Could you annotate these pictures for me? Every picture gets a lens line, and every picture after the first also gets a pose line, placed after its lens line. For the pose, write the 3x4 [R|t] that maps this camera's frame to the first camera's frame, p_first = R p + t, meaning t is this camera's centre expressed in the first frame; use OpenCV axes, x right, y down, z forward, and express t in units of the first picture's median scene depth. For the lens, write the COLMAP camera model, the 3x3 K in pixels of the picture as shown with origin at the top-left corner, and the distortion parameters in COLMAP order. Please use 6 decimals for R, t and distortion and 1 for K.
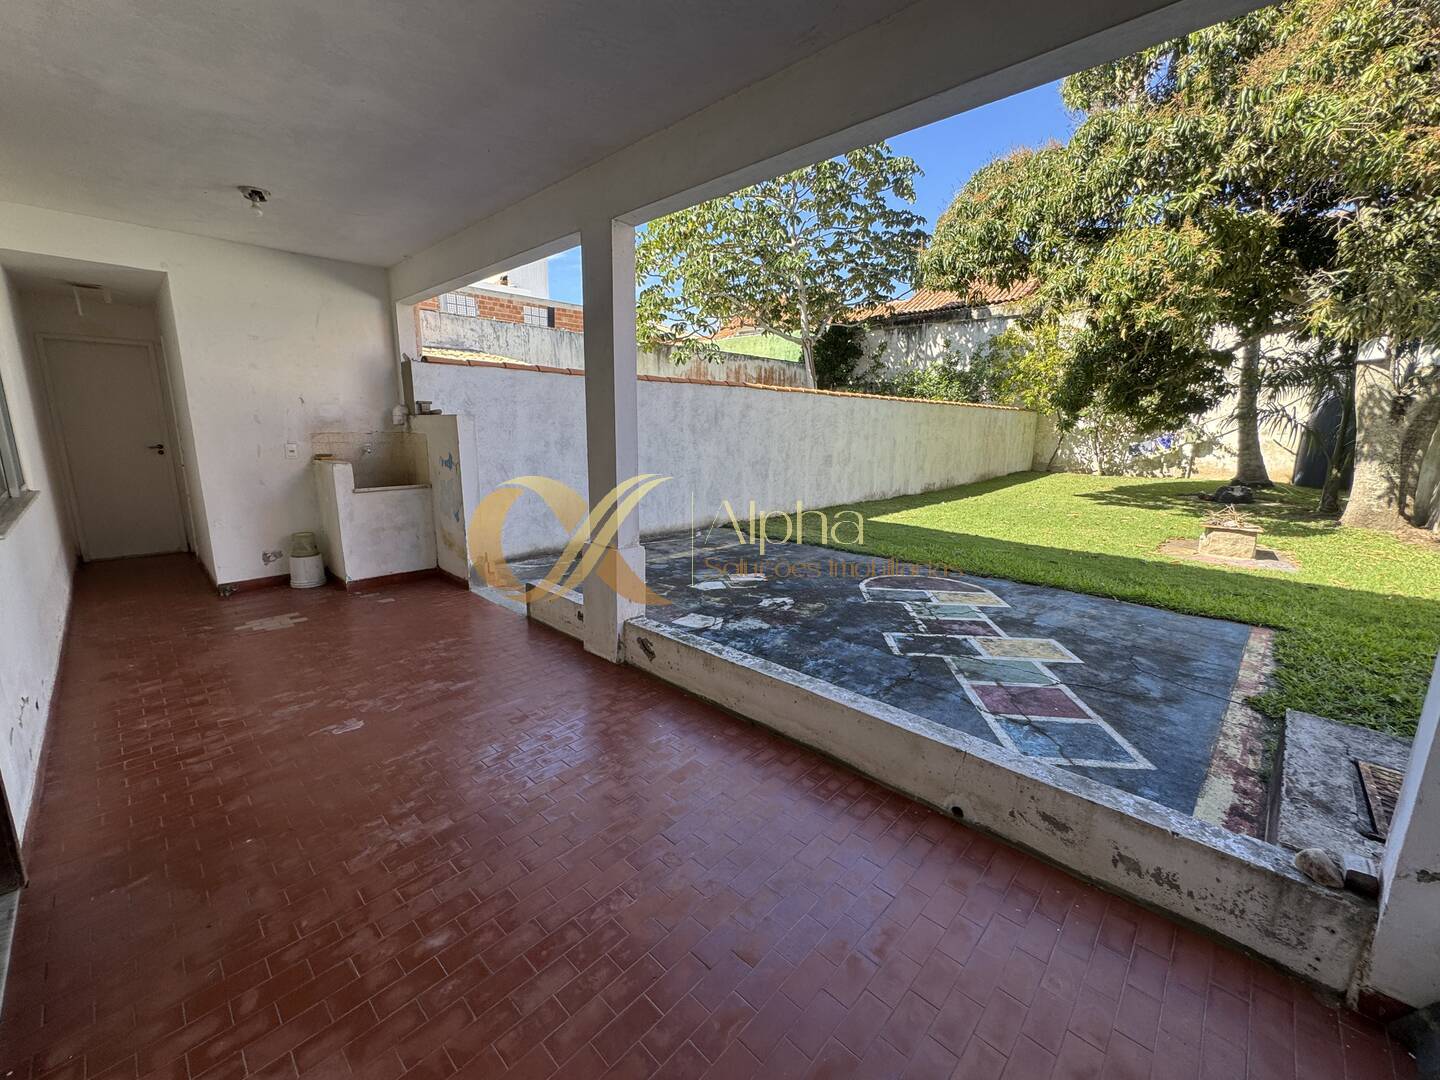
lens RADIAL K [[575.9, 0, 724.2], [0, 575.9, 538.4], [0, 0, 1]] dist [-0.003157, 0.000237]
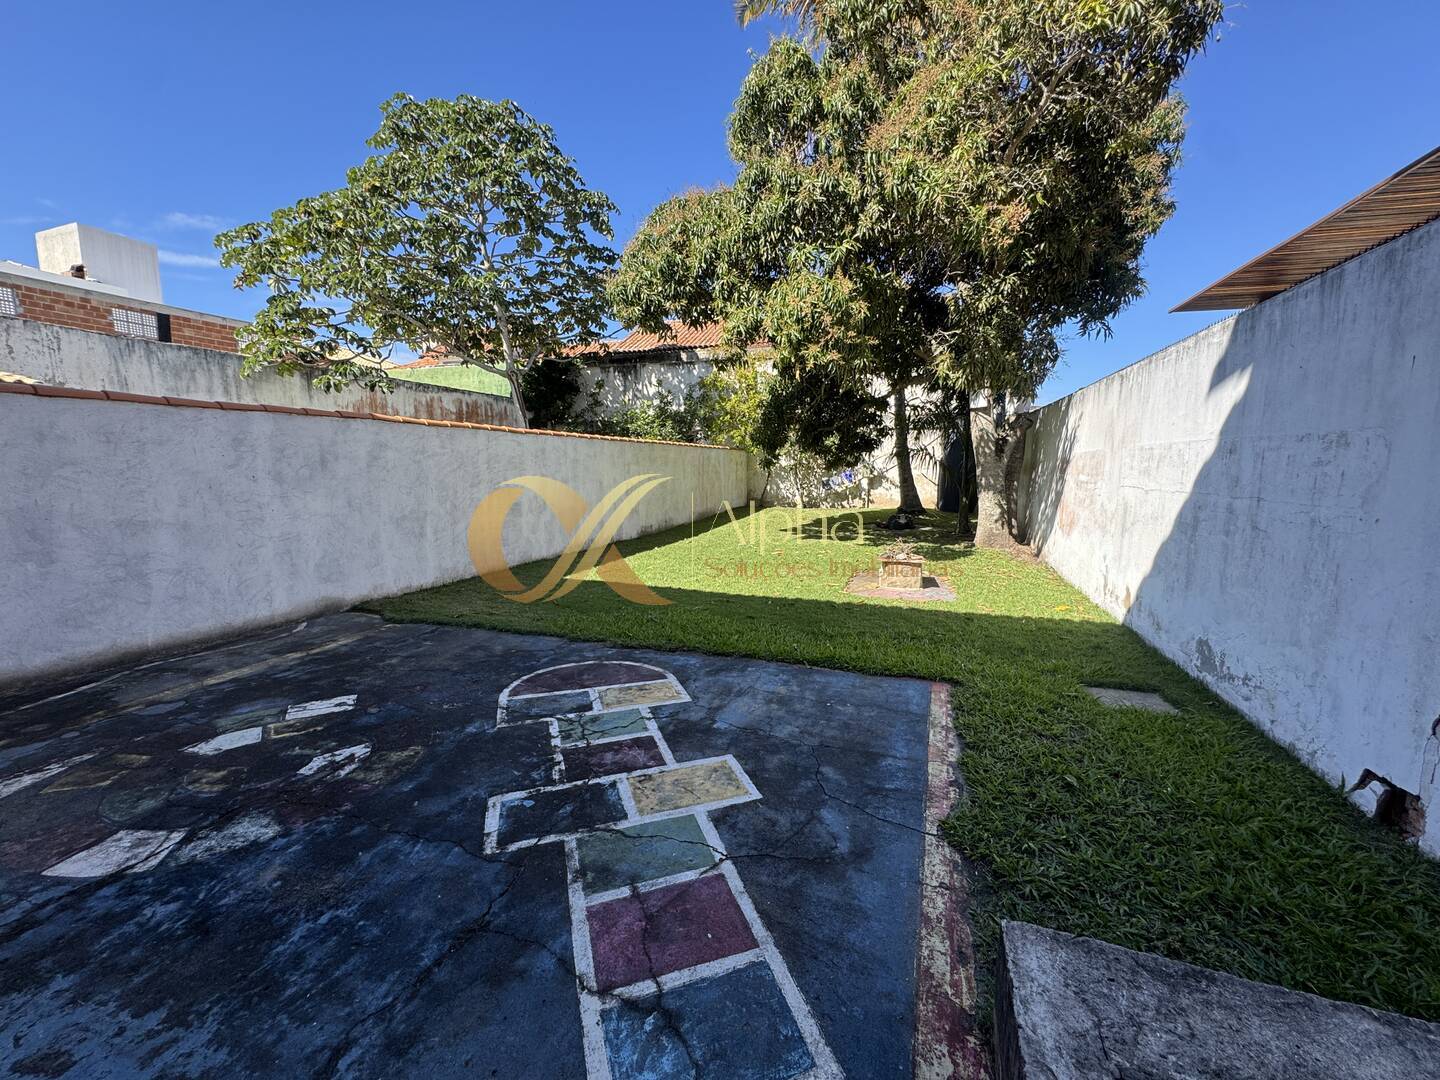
lens RADIAL K [[575.9, 0, 724.2], [0, 575.9, 538.4], [0, 0, 1]] dist [-0.003157, 0.000237]
pose [[0.908659, -0.064042, 0.412599, 0.129107], [0.090567, 0.994872, -0.045033, -0.033549], [-0.407599, 0.078287, 0.909799, 0.142285]]
